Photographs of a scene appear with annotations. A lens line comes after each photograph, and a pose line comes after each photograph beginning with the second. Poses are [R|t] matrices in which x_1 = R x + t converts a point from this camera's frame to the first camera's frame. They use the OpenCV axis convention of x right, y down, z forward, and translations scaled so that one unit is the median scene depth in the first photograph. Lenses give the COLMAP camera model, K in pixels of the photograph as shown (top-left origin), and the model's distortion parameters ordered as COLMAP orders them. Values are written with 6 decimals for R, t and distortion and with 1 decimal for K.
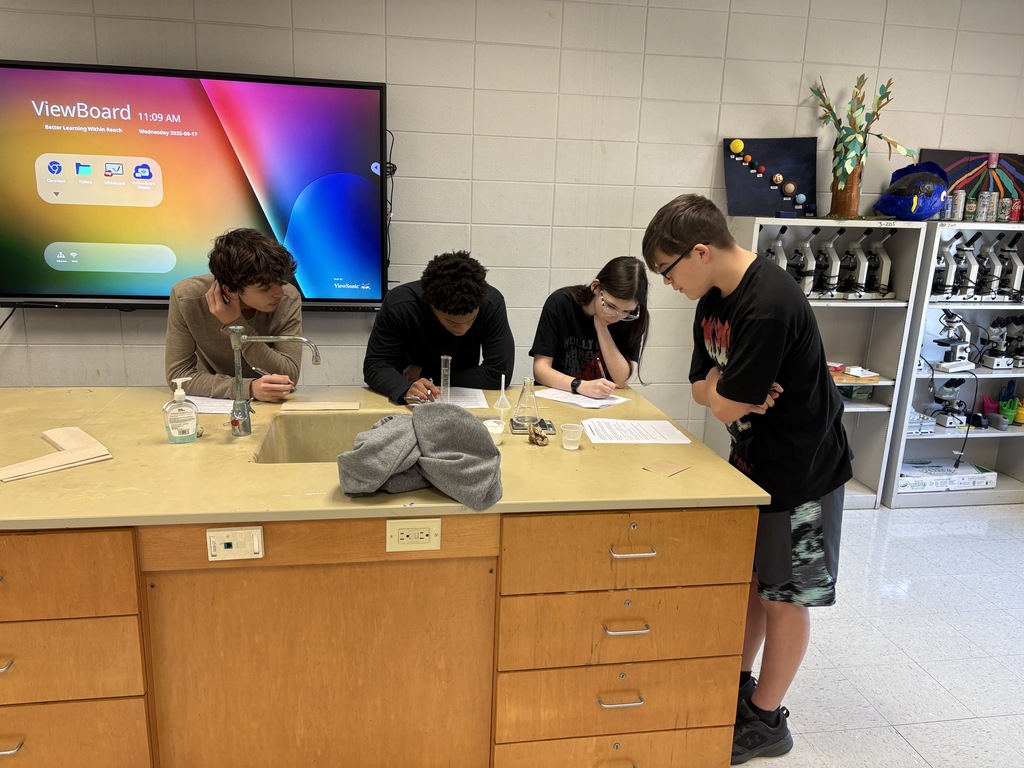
lens RADIAL K [[792.5, 0, 512.0], [0, 792.5, 384.0], [0, 0, 1]] dist [0.044189, -0.053006]
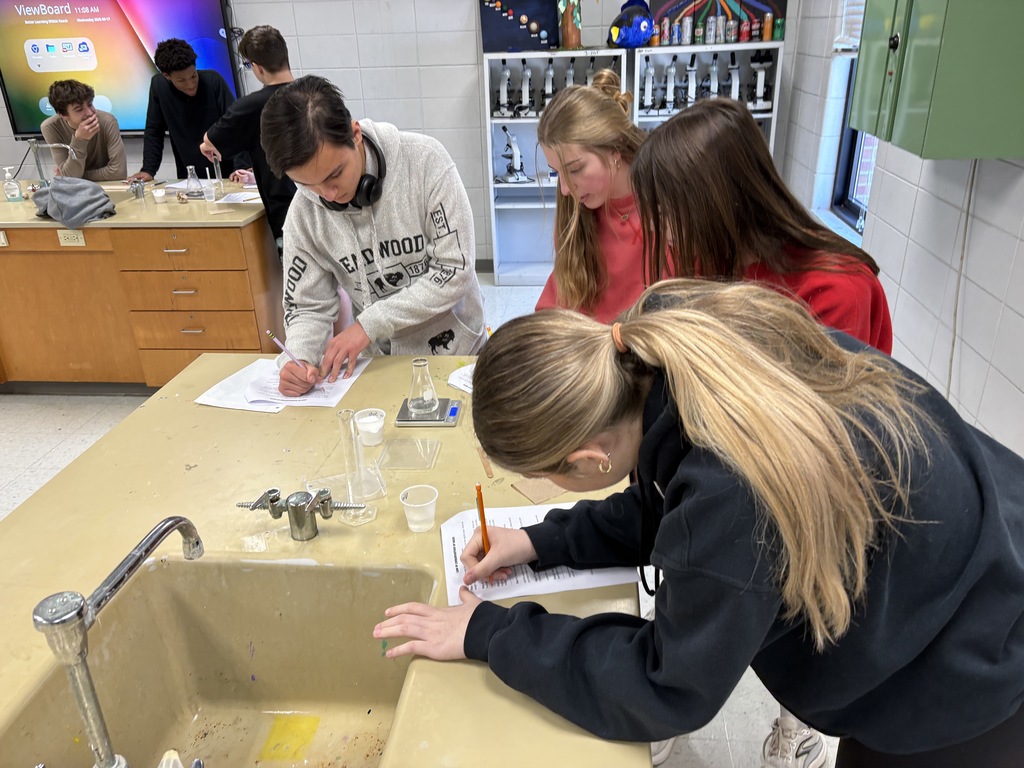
lens RADIAL K [[792.5, 0, 512.0], [0, 792.5, 384.0], [0, 0, 1]] dist [0.044189, -0.053006]
pose [[0.963653, 0.047585, -0.262885, 0.786940], [0.002330, 0.982475, 0.186380, 0.090858], [0.267147, -0.180219, 0.946654, -0.372237]]
